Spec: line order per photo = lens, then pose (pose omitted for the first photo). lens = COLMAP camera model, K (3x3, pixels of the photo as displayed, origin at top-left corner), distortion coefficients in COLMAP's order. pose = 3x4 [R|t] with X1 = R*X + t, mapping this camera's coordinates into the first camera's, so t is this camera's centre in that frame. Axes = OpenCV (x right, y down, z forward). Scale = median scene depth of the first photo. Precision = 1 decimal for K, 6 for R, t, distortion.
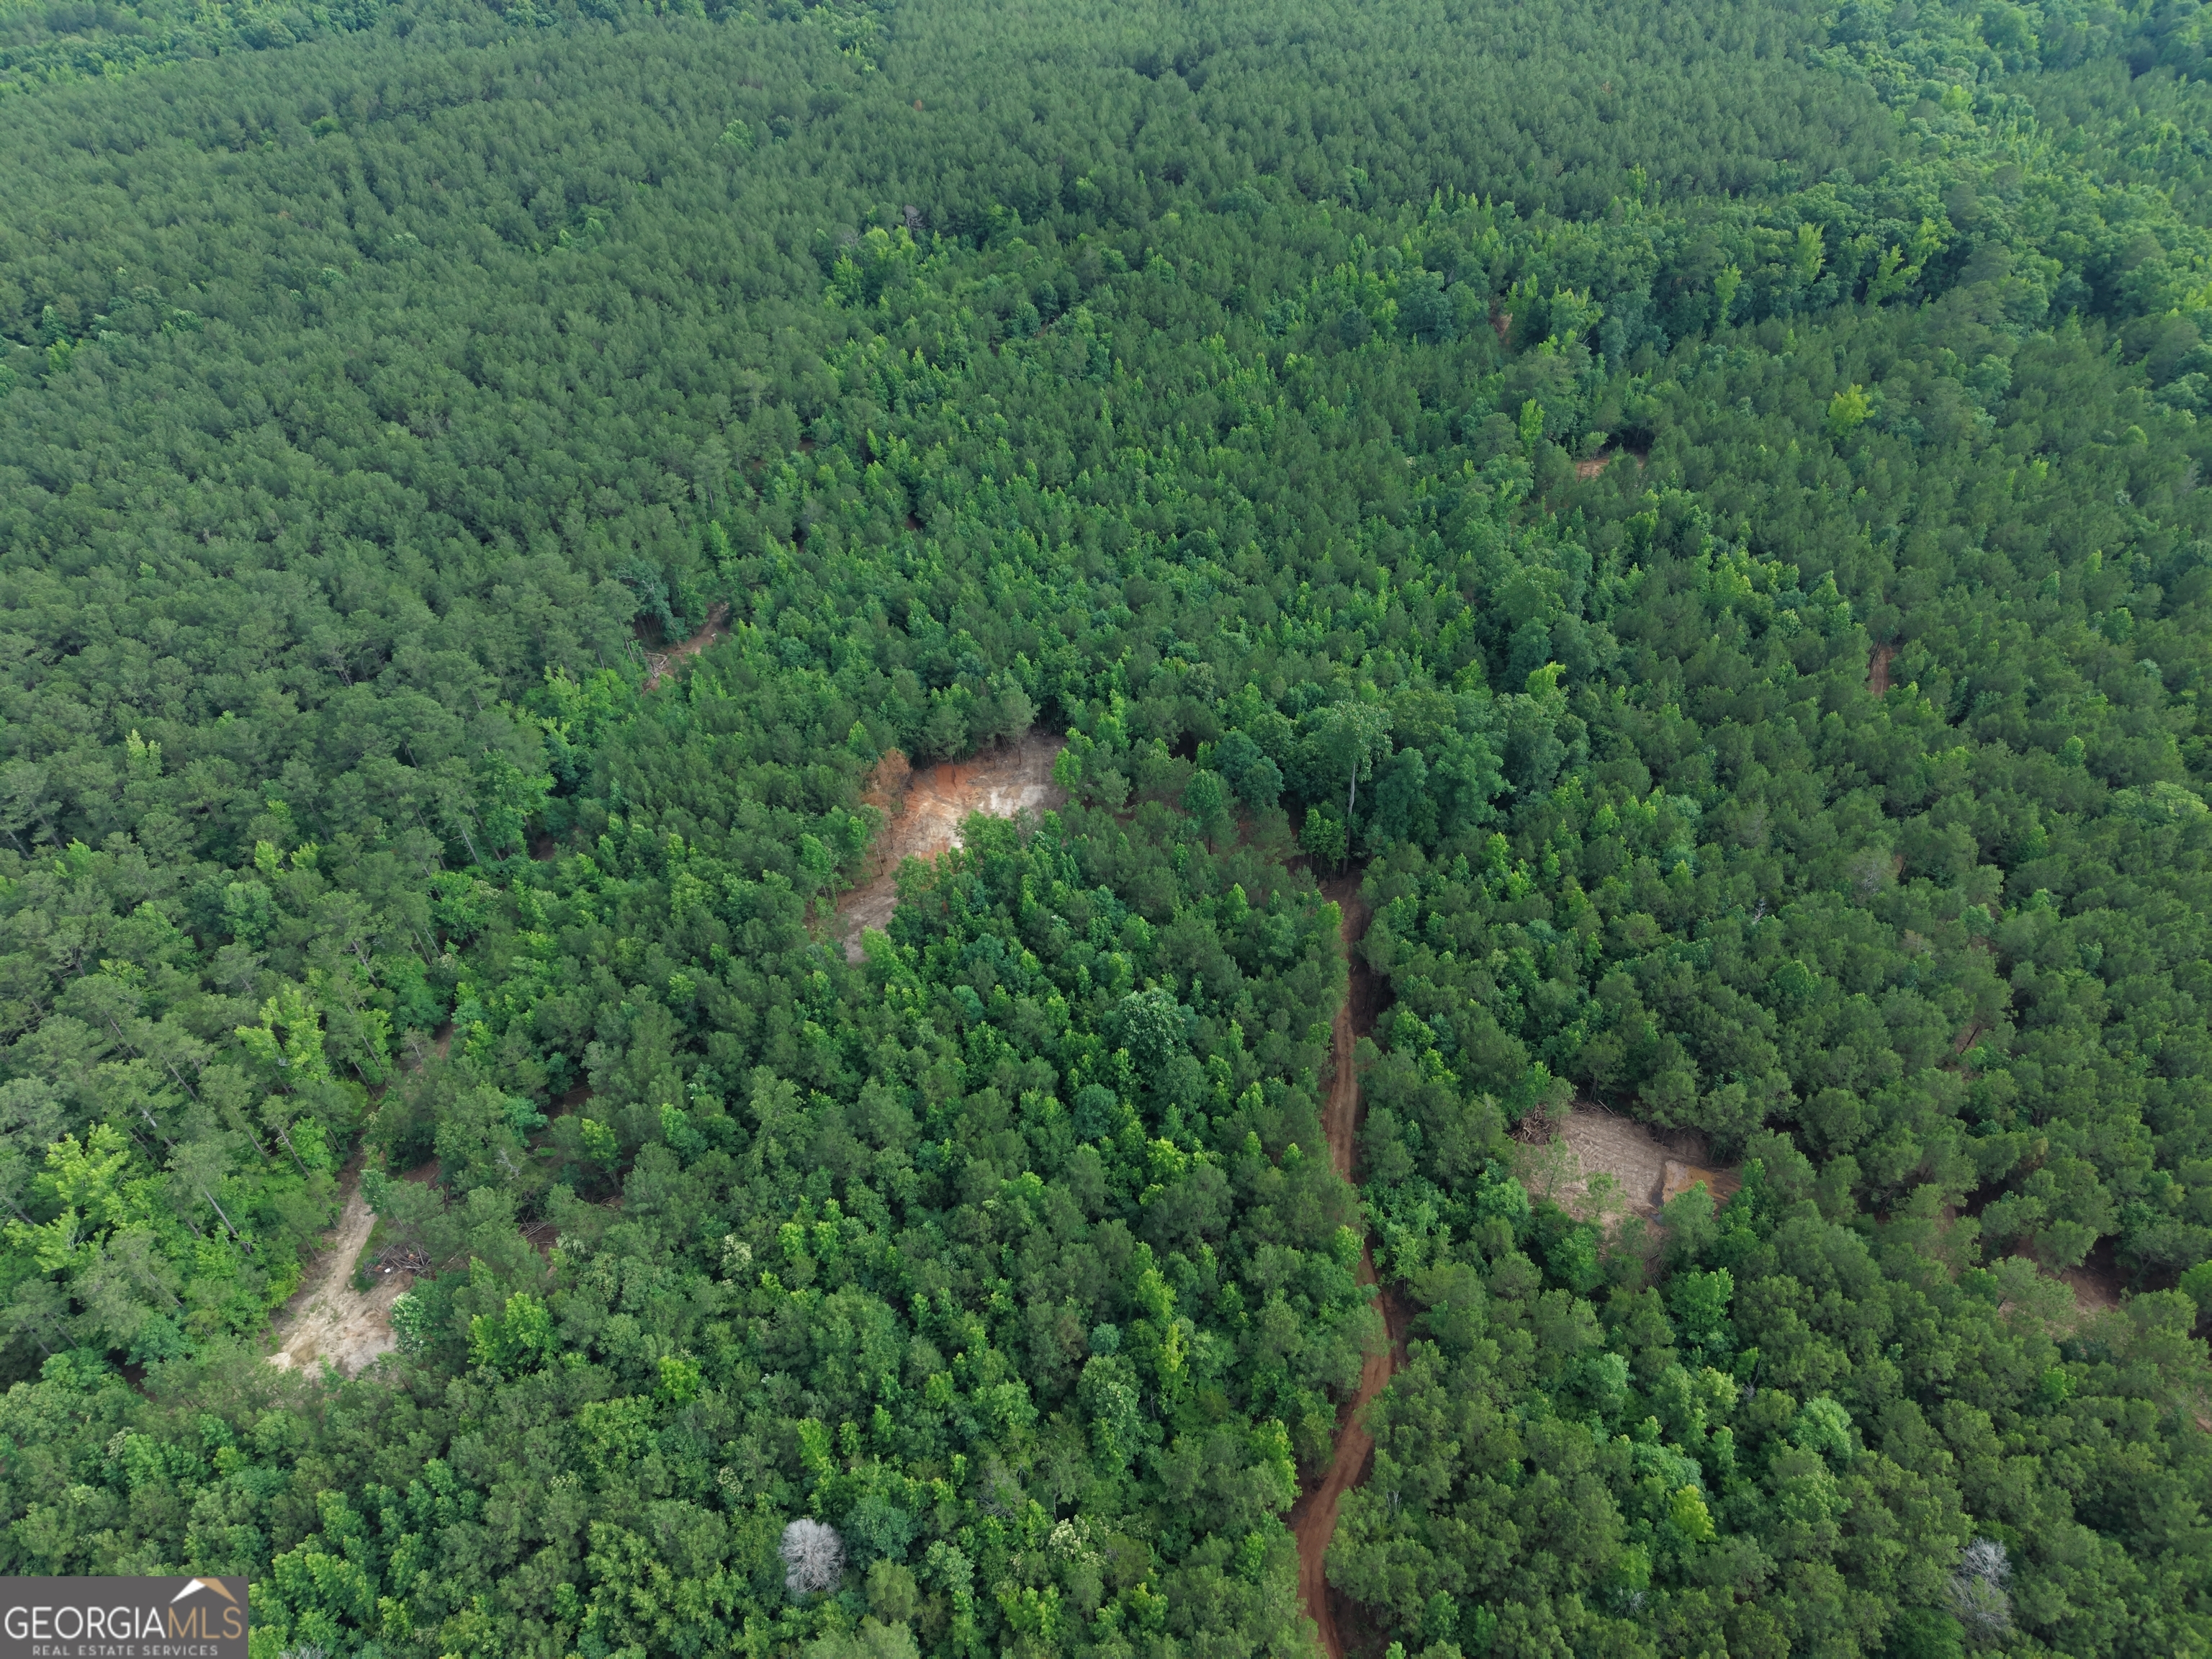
lens RADIAL K [[1468.3, 0, 1116.3], [0, 1468.3, 826.8], [0, 0, 1]] dist [0.028069, -0.015642]
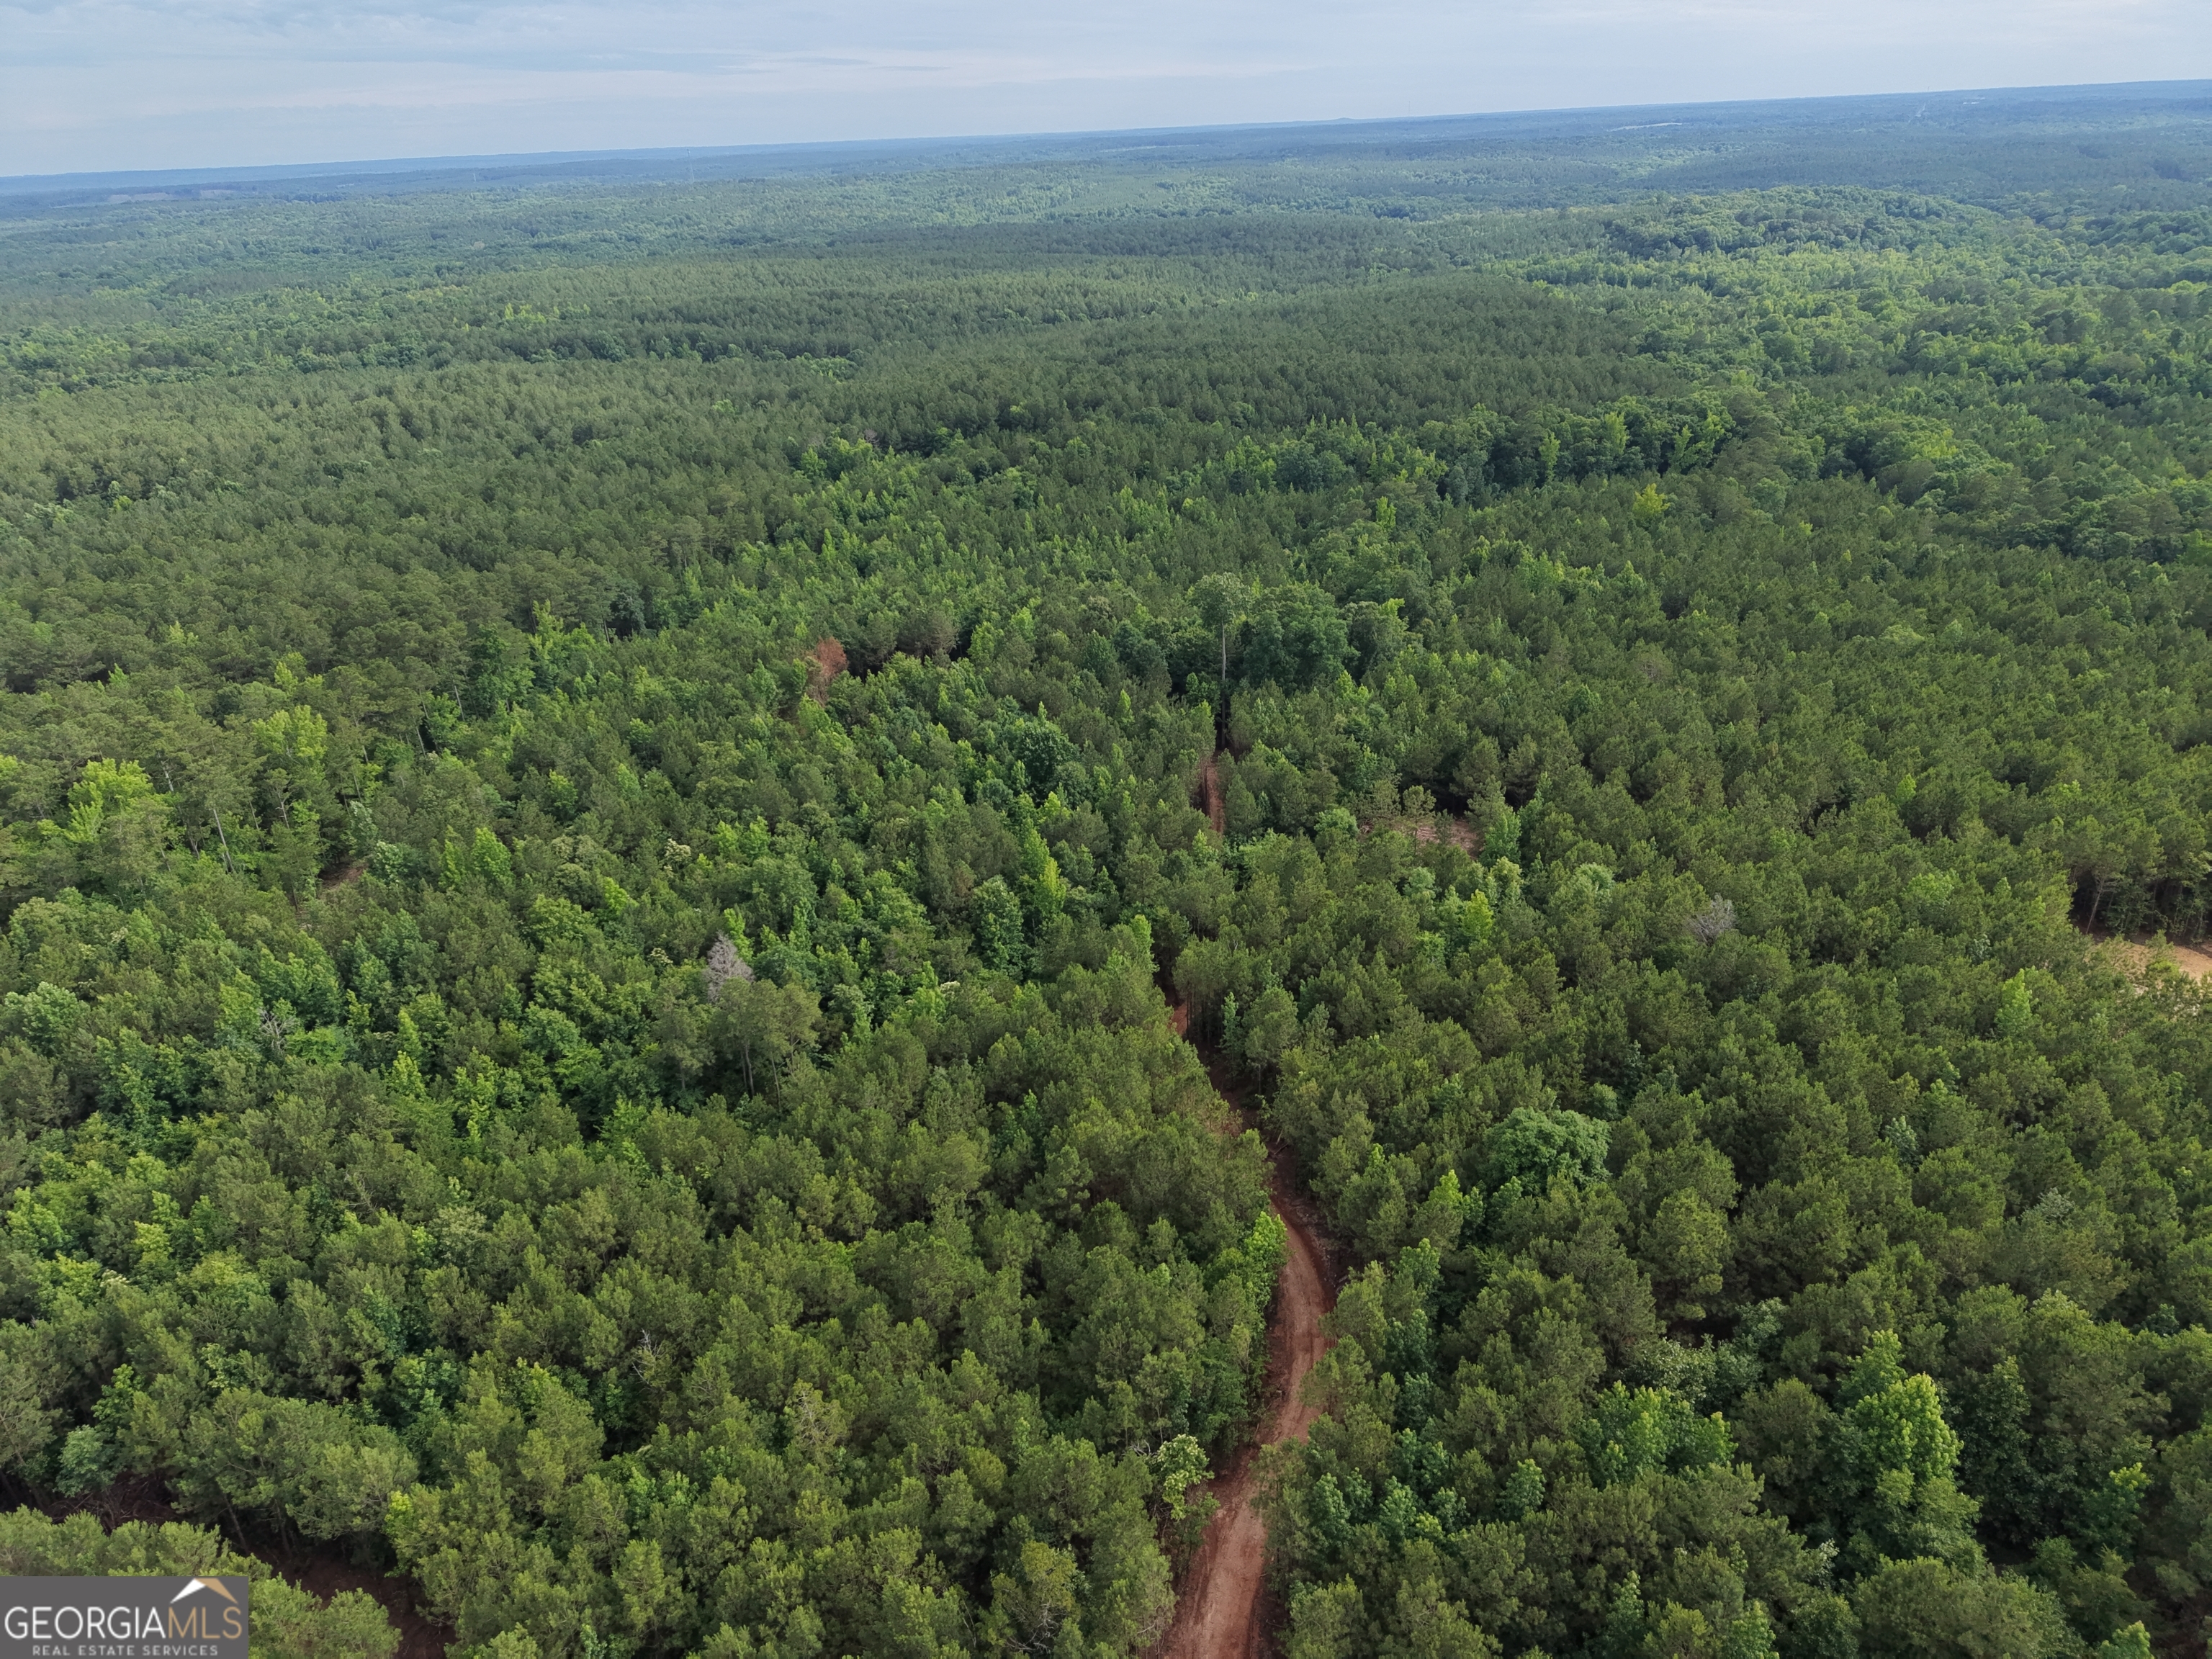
lens RADIAL K [[1463.5, 0, 1106.0], [0, 1463.5, 829.5], [0, 0, 1]] dist [0.044191, -0.038184]
pose [[0.999648, -0.003653, 0.026286, 0.032571], [0.010885, 0.959779, -0.280546, 0.406118], [-0.024204, 0.280734, 0.959480, -0.079840]]
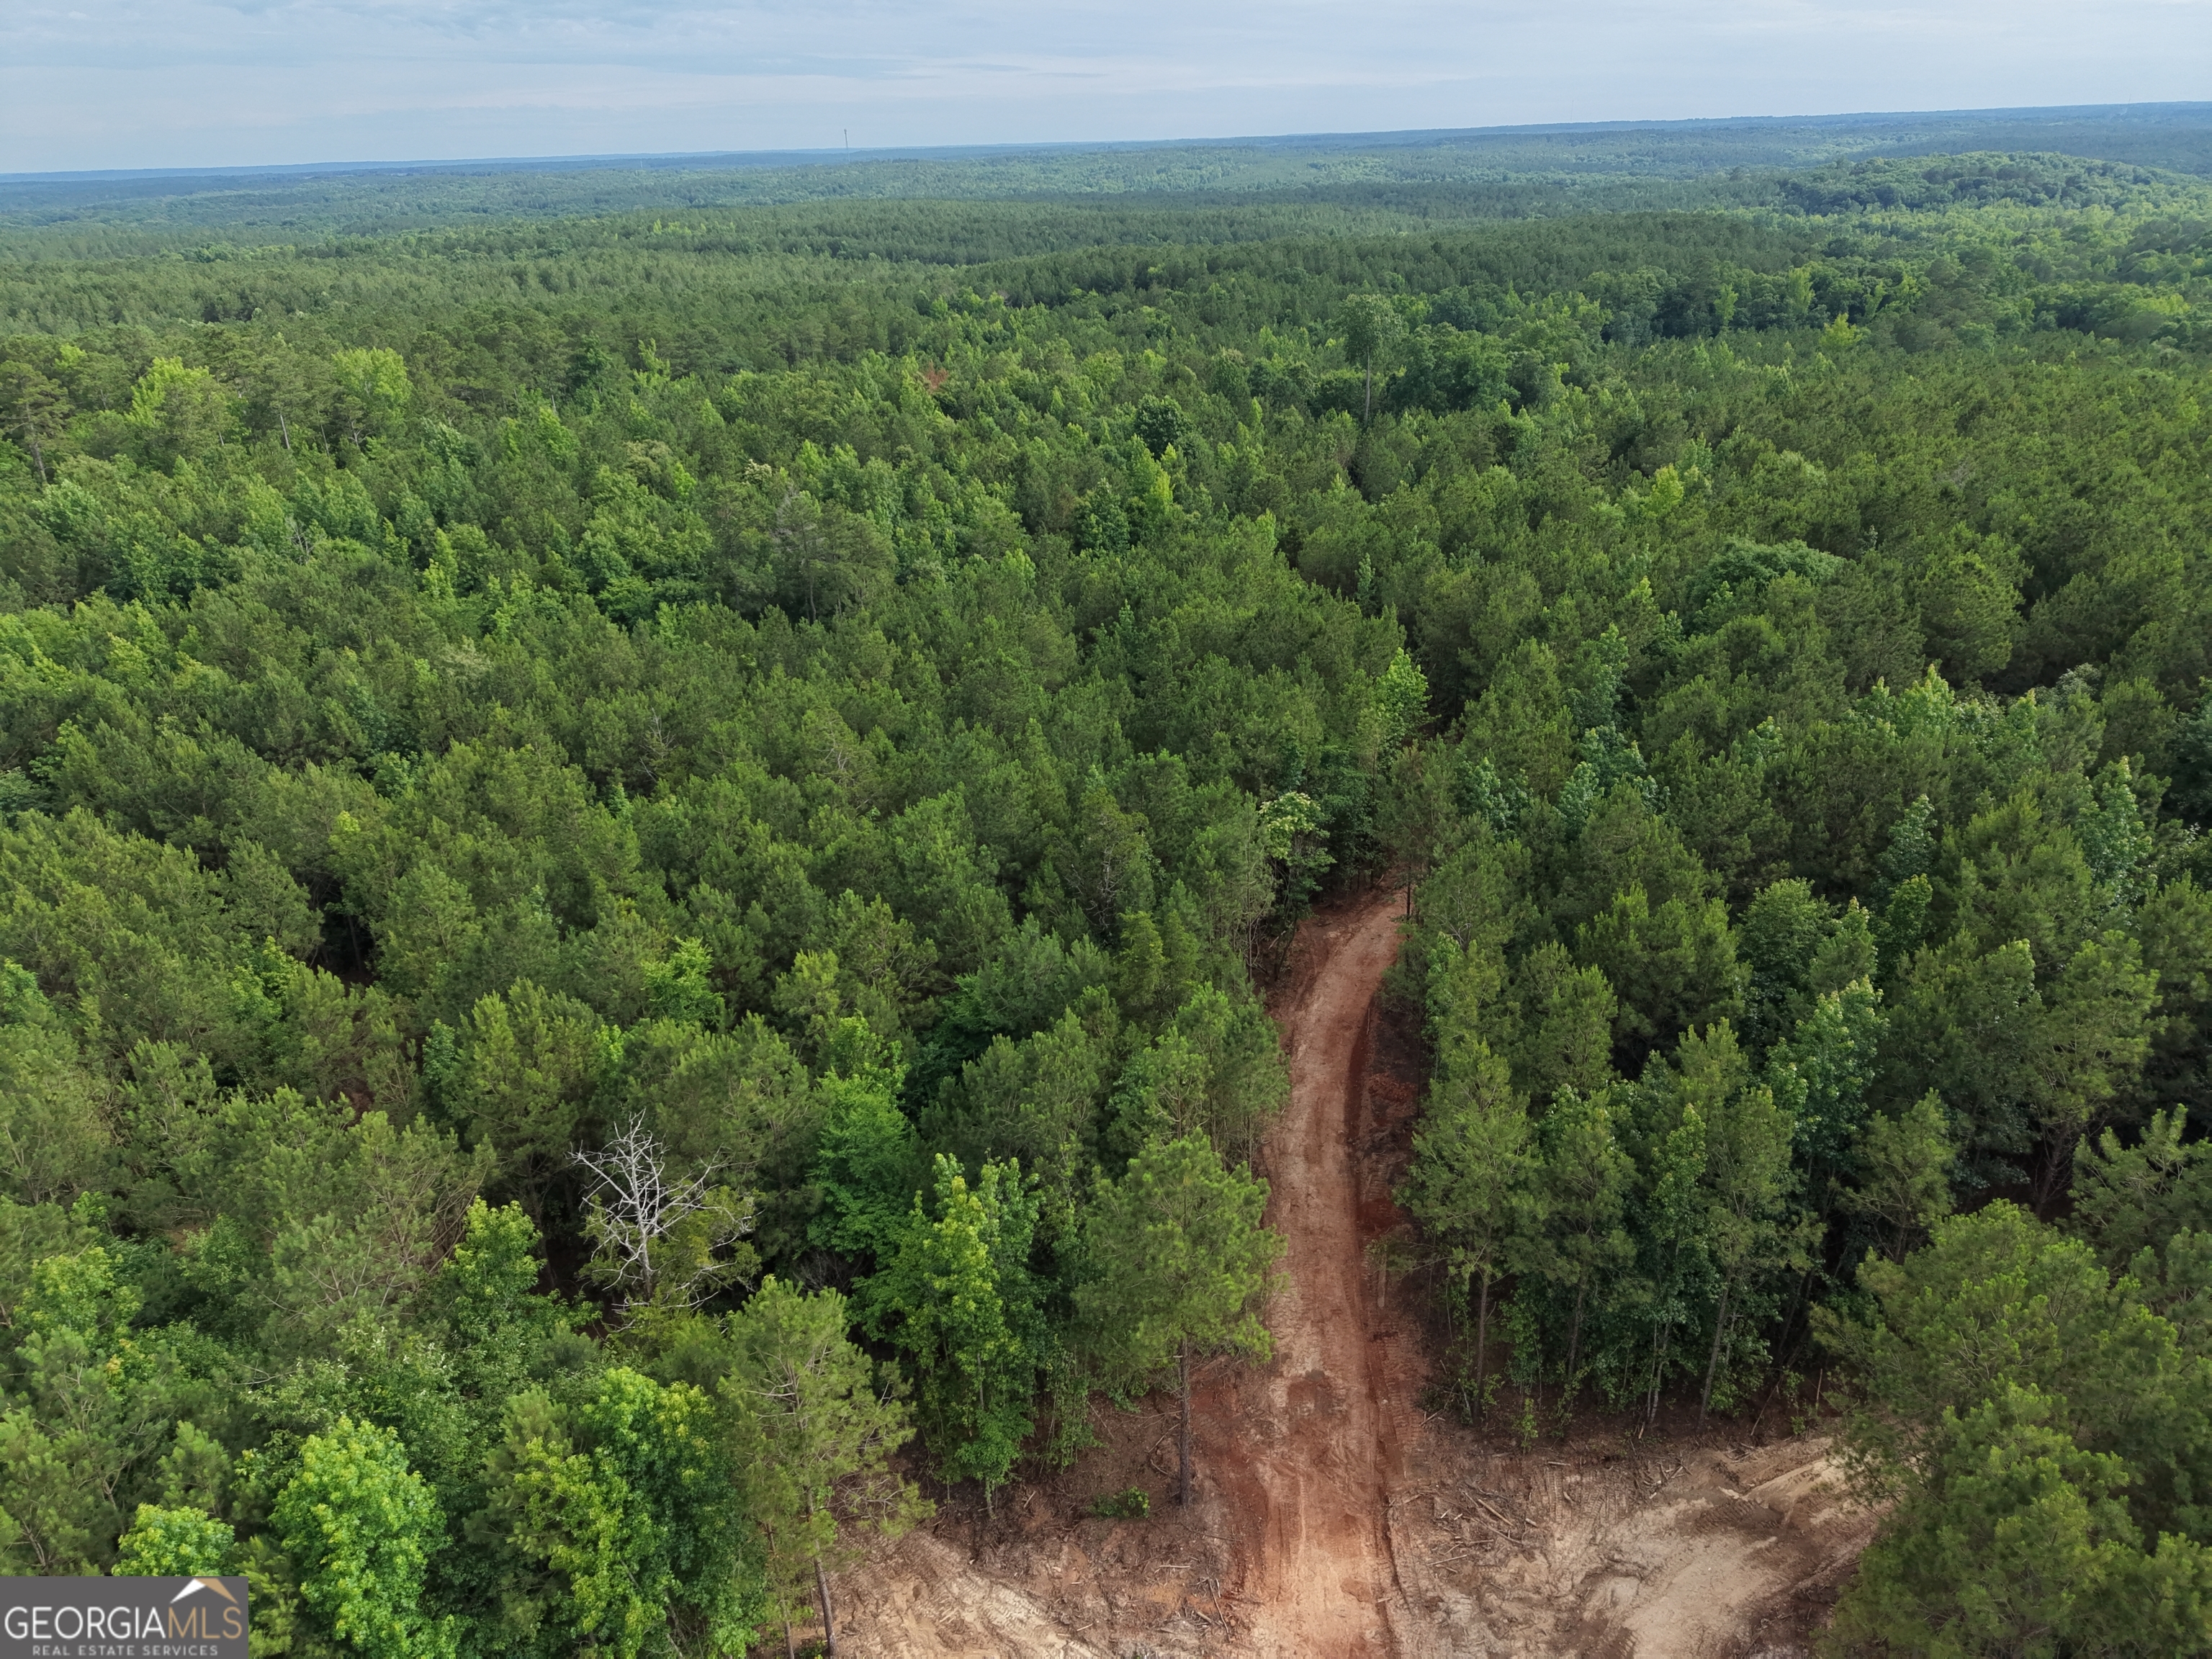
lens RADIAL K [[1484.2, 0, 1108.4], [0, 1484.2, 795.8], [0, 0, 1]] dist [0.019133, -0.005192]
pose [[0.997525, 0.046725, -0.052546, 0.040382], [-0.060505, 0.951106, -0.302879, 0.553281], [0.035825, 0.305309, 0.951579, 0.045528]]
